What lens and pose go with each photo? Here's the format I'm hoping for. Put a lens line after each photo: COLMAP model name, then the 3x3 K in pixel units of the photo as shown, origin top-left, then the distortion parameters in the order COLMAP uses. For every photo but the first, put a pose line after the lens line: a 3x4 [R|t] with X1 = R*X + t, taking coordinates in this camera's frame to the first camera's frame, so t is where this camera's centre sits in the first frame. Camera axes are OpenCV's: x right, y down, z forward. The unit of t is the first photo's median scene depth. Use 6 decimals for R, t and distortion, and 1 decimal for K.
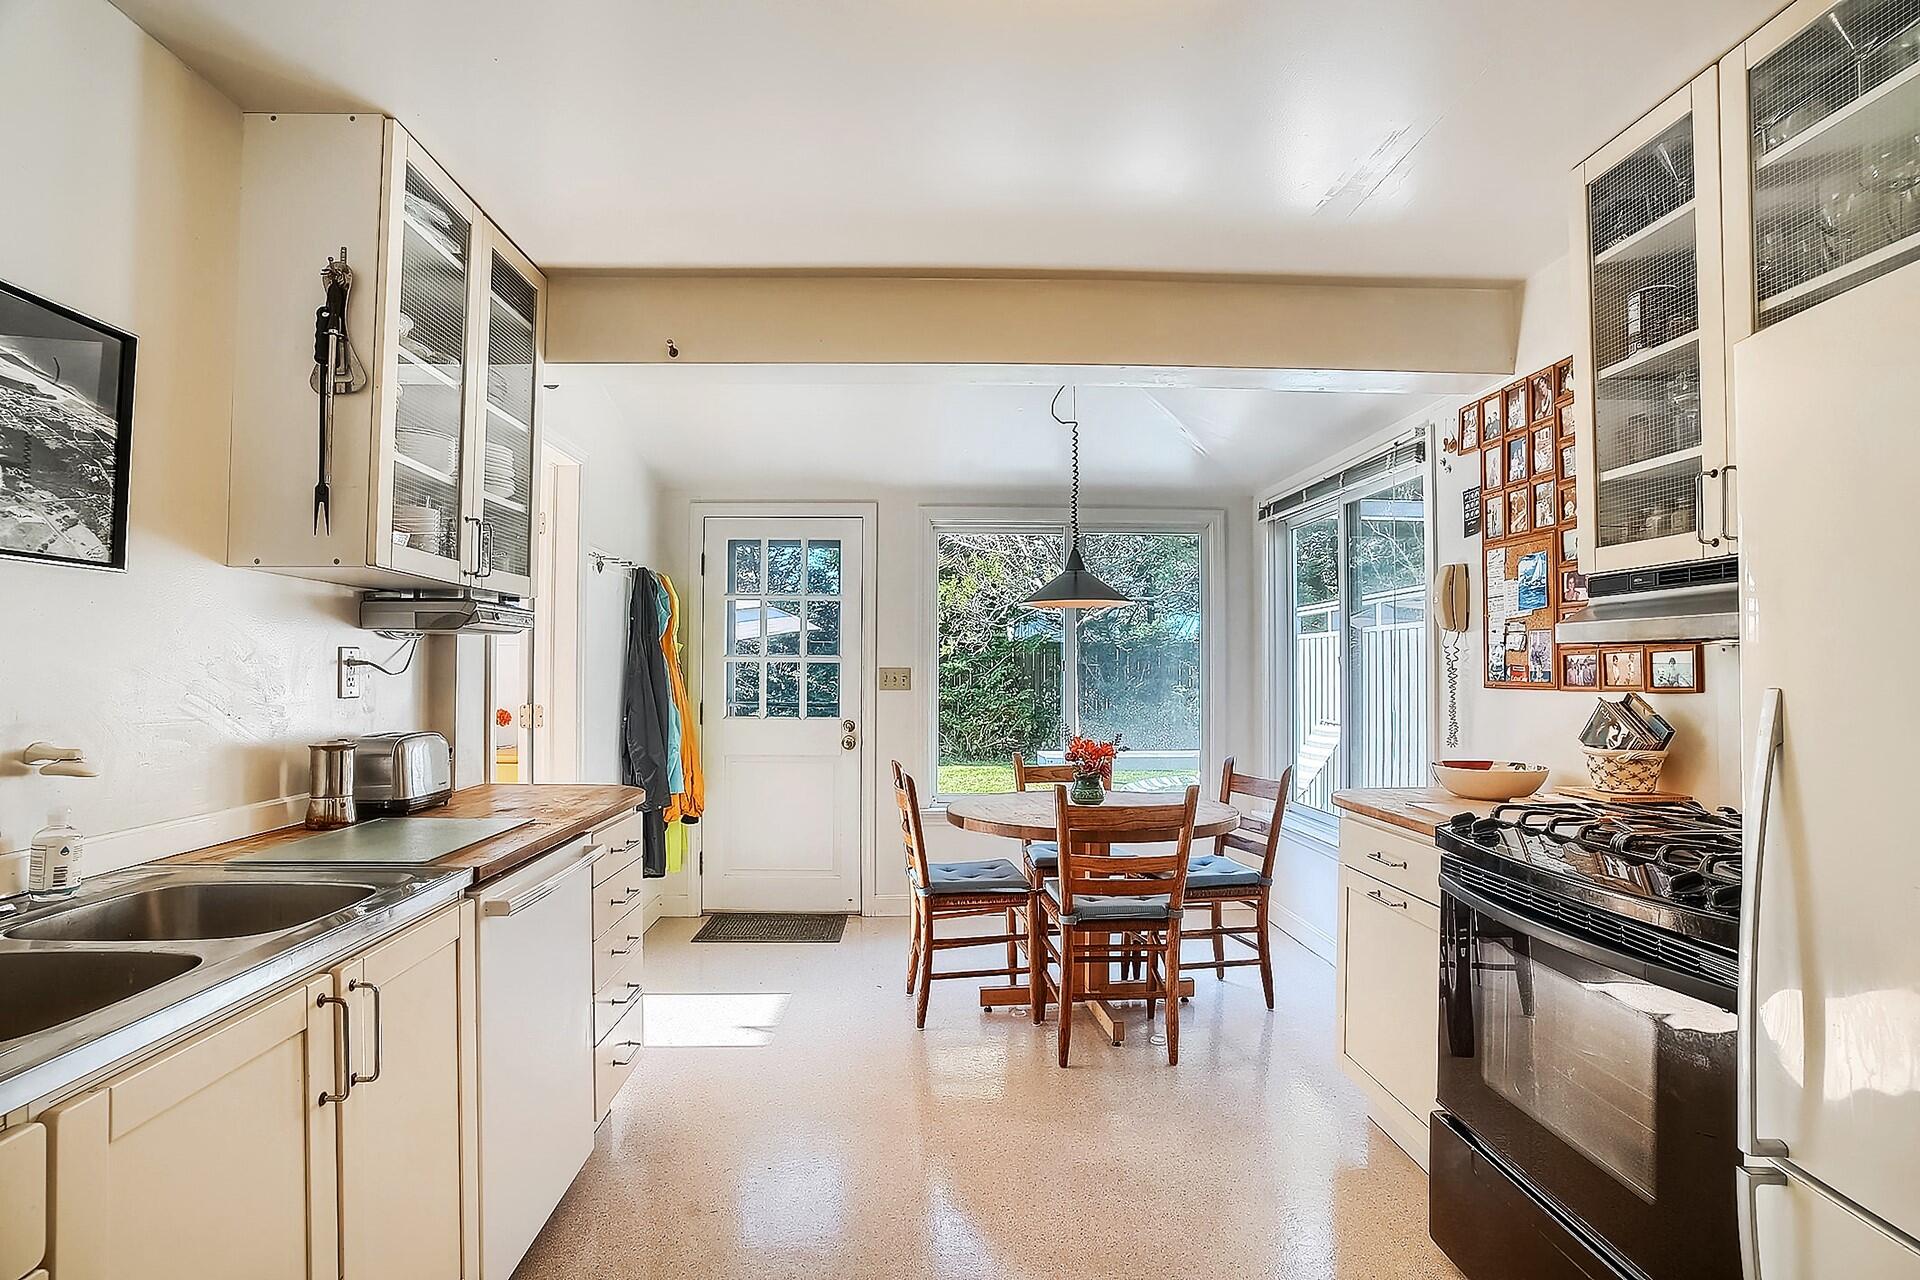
lens RADIAL K [[946.3, 0, 956.0], [0, 946.3, 648.7], [0, 0, 1]] dist [-0.078161, 0.036406]
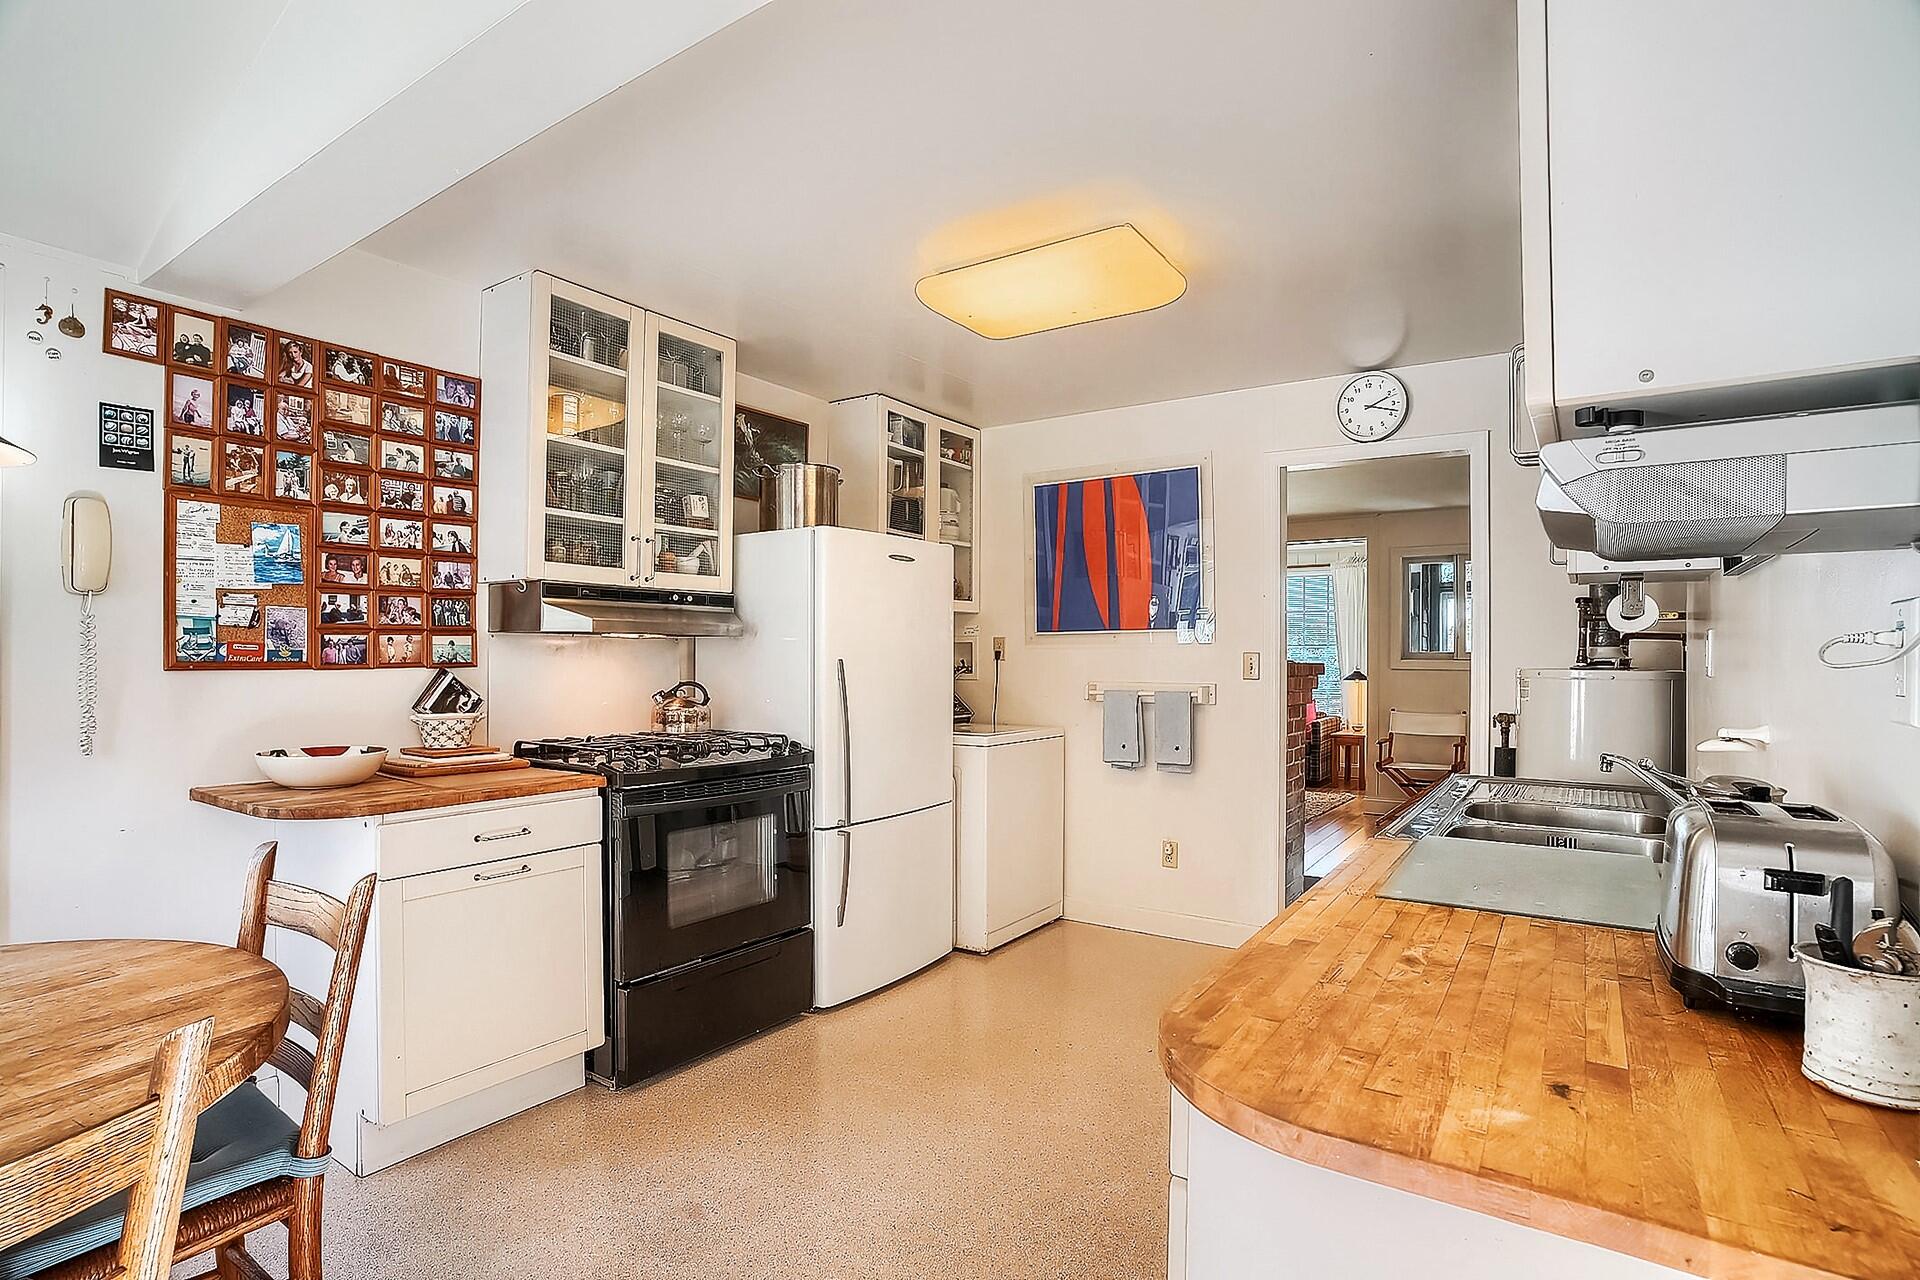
lens RADIAL K [[946.3, 0, 956.0], [0, 946.3, 648.7], [0, 0, 1]] dist [-0.078161, 0.036406]
pose [[-0.798561, -0.001587, 0.601911, -0.482071], [-0.019722, 0.999529, -0.023530, 0.031643], [-0.601590, -0.030661, -0.798216, 1.334126]]
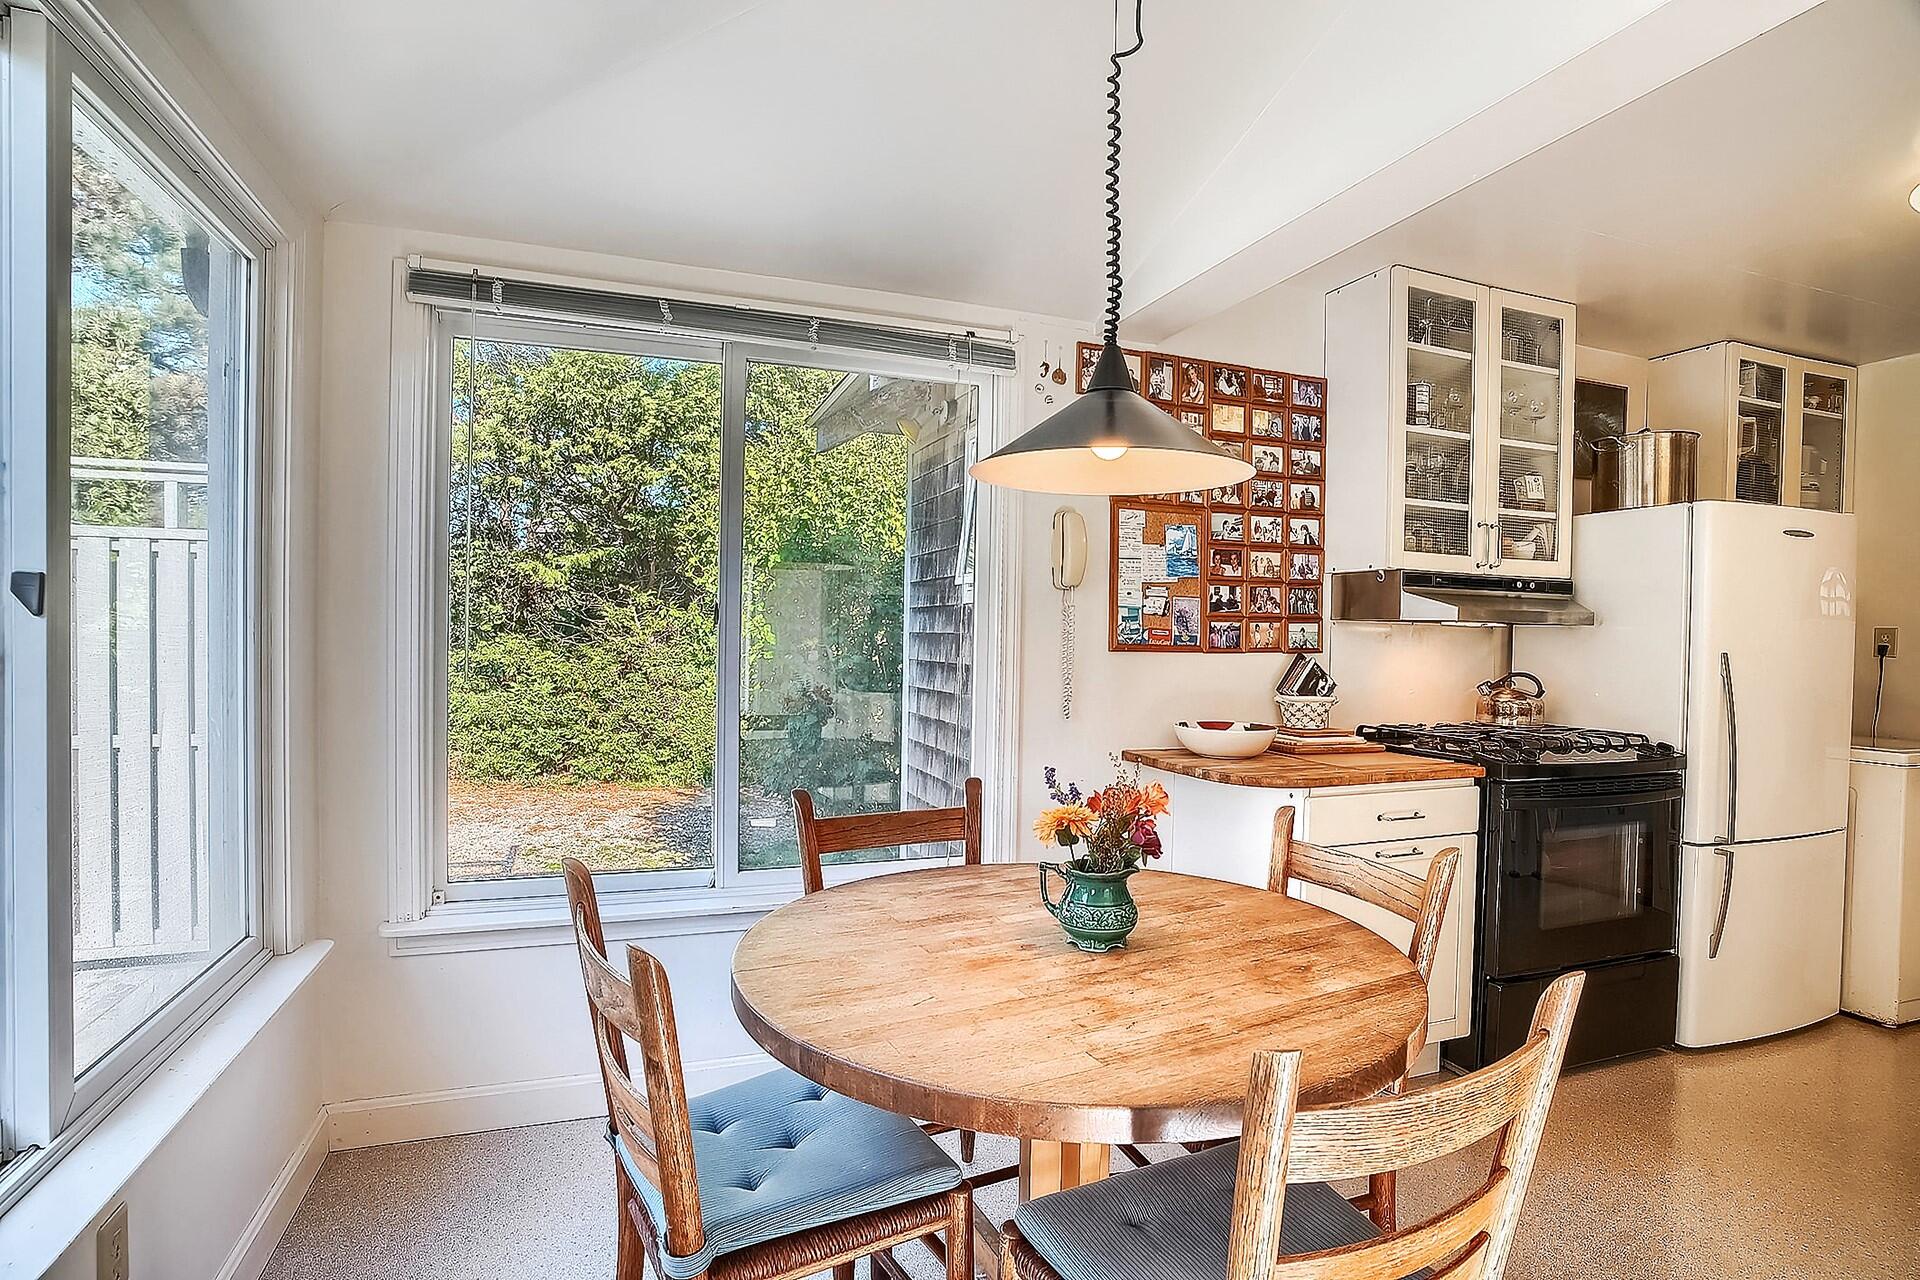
lens RADIAL K [[946.3, 0, 956.0], [0, 946.3, 648.7], [0, 0, 1]] dist [-0.078161, 0.036406]
pose [[-0.301576, -0.024347, 0.953131, -0.341954], [-0.041116, 0.999076, 0.012511, 0.037536], [-0.952555, -0.035416, -0.302298, 1.588869]]
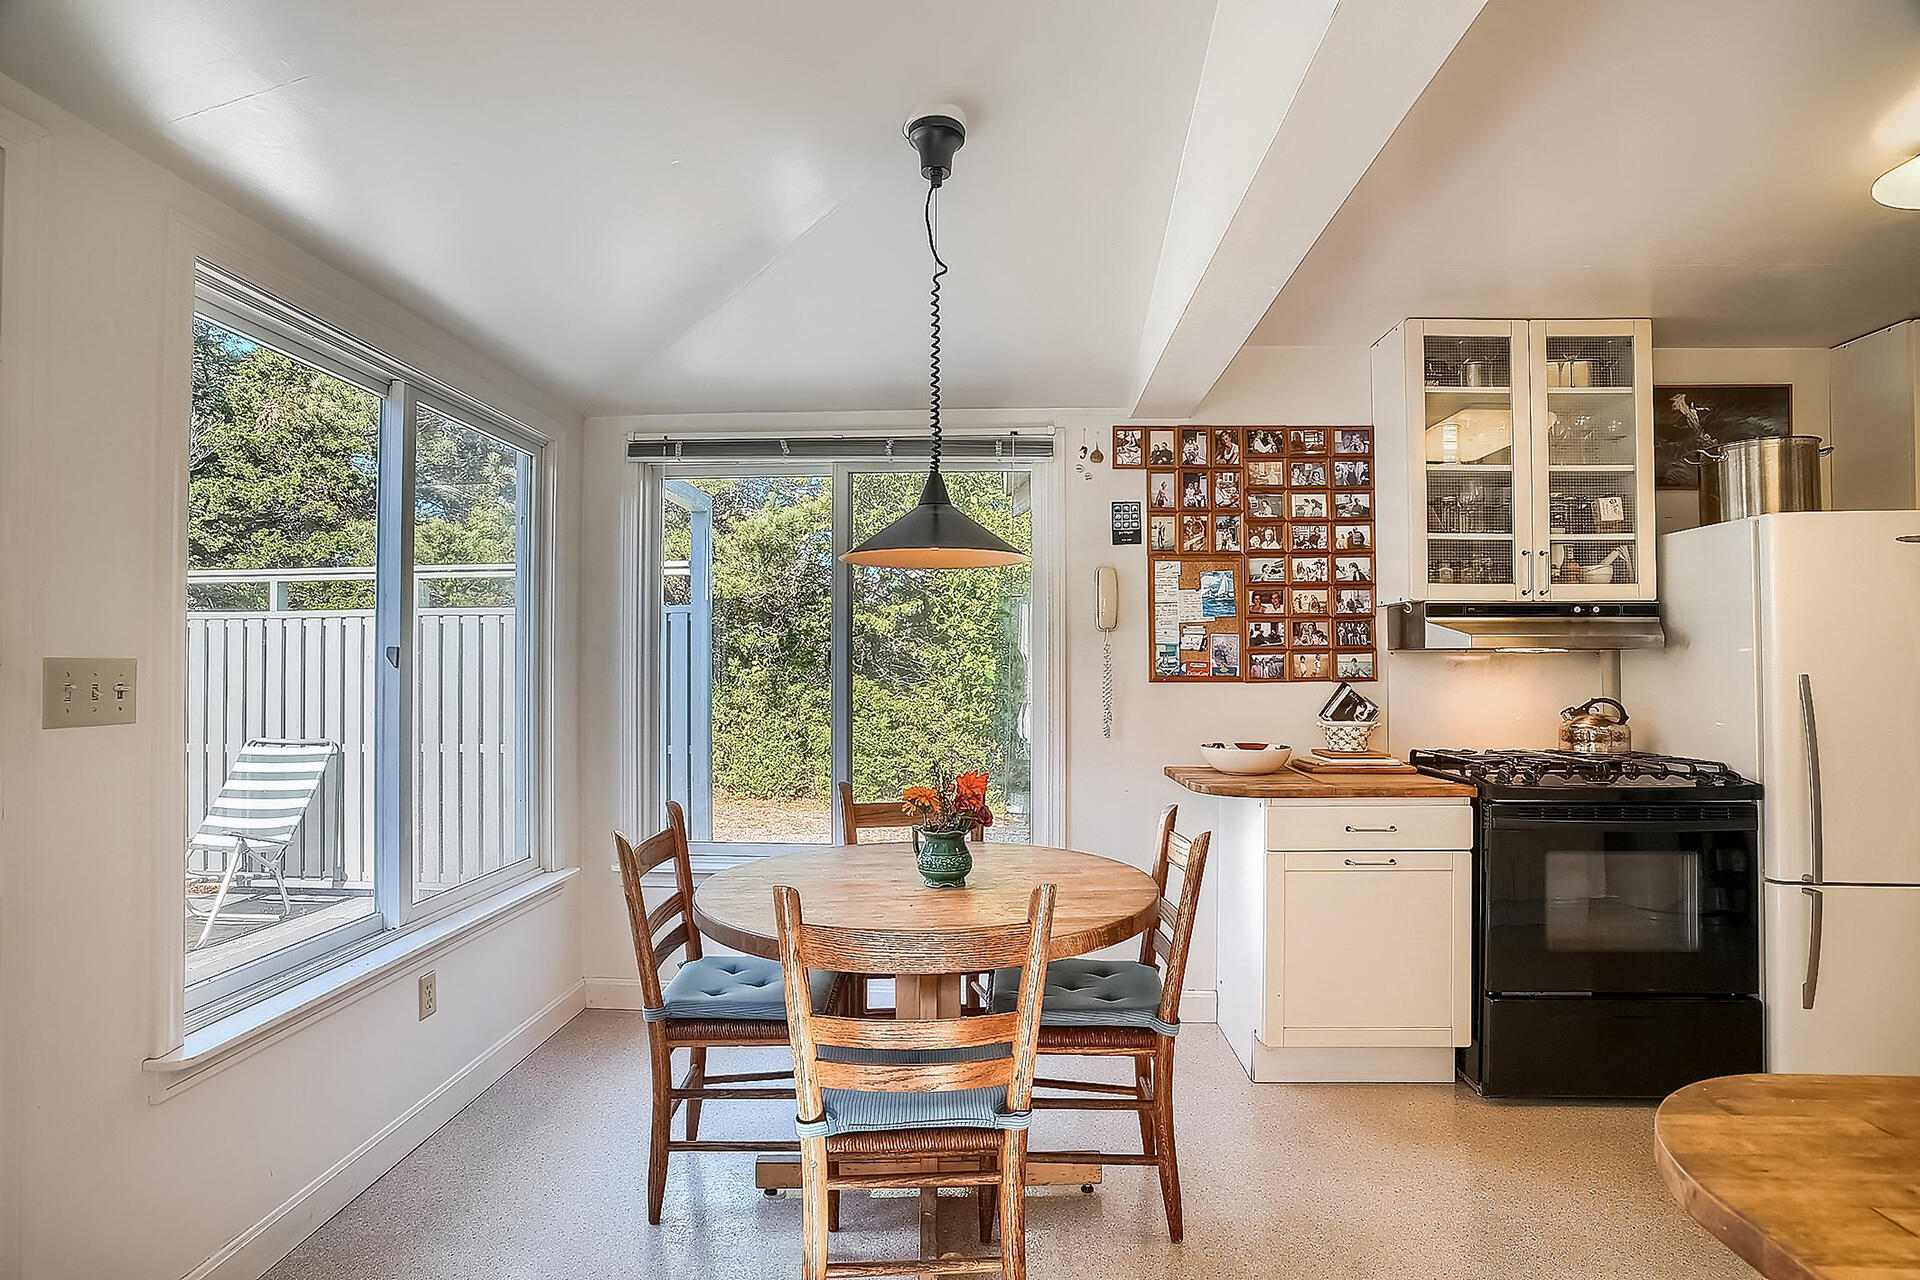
lens RADIAL K [[946.3, 0, 956.0], [0, 946.3, 648.7], [0, 0, 1]] dist [-0.078161, 0.036406]
pose [[0.091751, 0.016887, 0.995639, -0.656339], [-0.023232, 0.999620, -0.014814, 0.026656], [-0.995511, -0.021772, 0.092108, 1.240499]]
